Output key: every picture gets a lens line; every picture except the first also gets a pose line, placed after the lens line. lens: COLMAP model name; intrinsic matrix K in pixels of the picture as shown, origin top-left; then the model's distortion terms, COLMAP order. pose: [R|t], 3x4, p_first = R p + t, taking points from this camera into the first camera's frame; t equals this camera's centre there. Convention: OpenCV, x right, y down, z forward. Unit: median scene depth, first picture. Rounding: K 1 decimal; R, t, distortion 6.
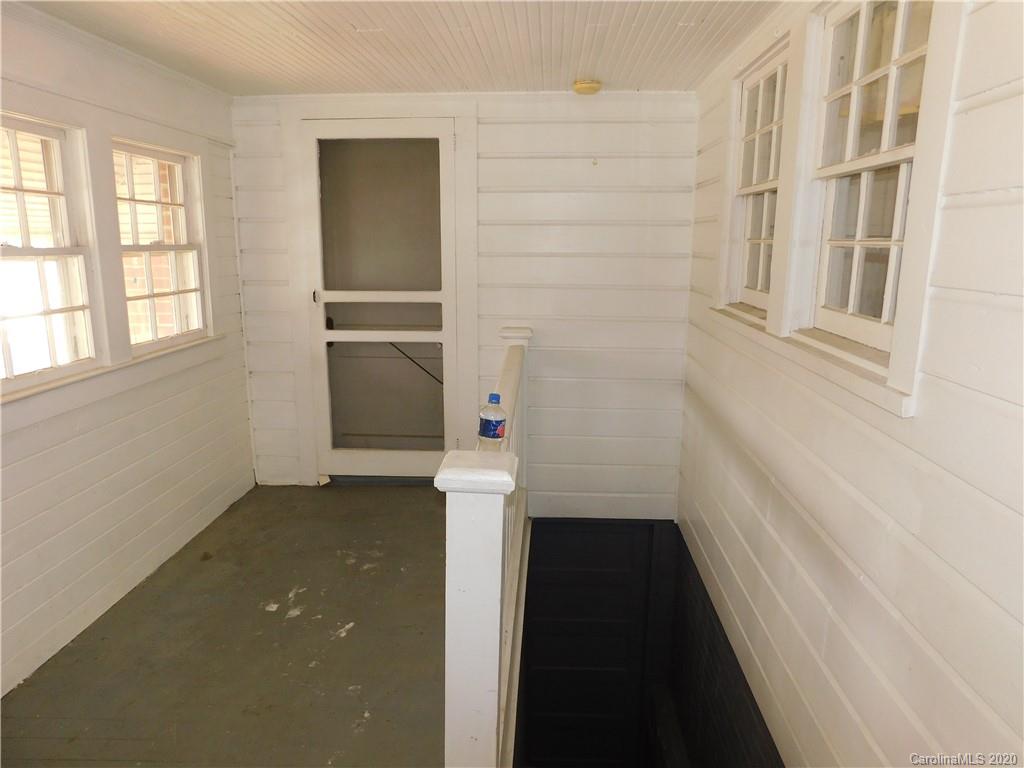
lens RADIAL K [[680.5, 0, 512.0], [0, 680.5, 384.0], [0, 0, 1]] dist [-0.067467, 0.058620]
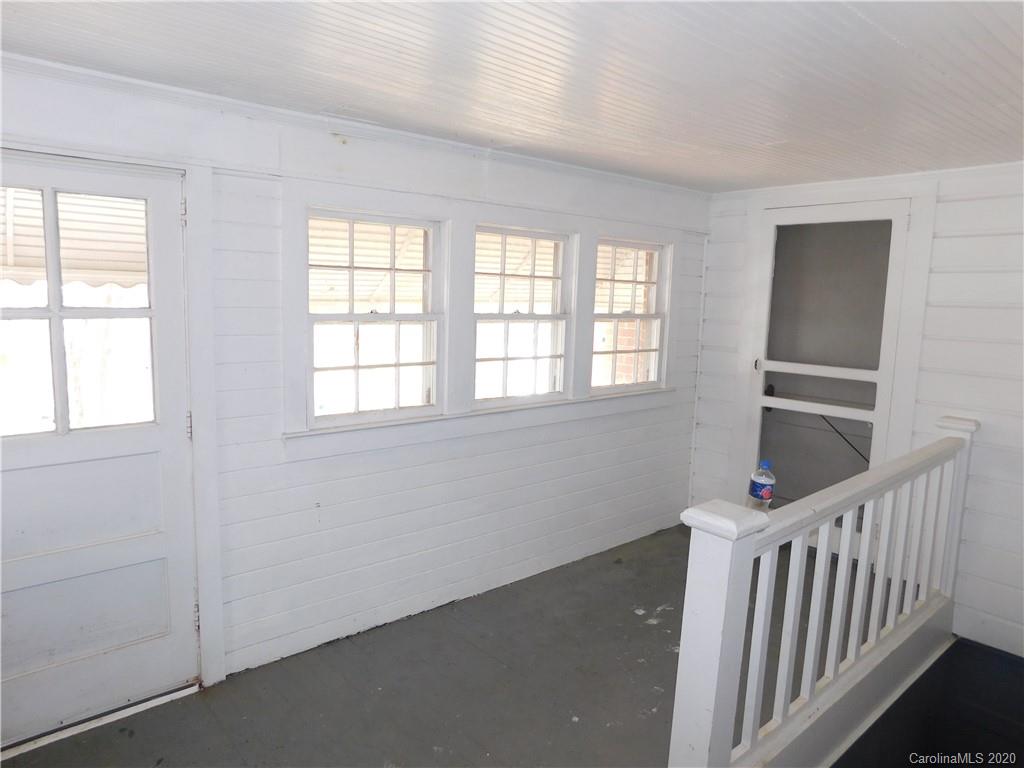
lens RADIAL K [[680.5, 0, 512.0], [0, 680.5, 384.0], [0, 0, 1]] dist [-0.067467, 0.058620]
pose [[0.695926, 0.108983, -0.709795, 0.266704], [-0.172509, 0.984845, -0.017923, -0.010594], [0.697085, 0.134919, 0.704180, -0.067800]]
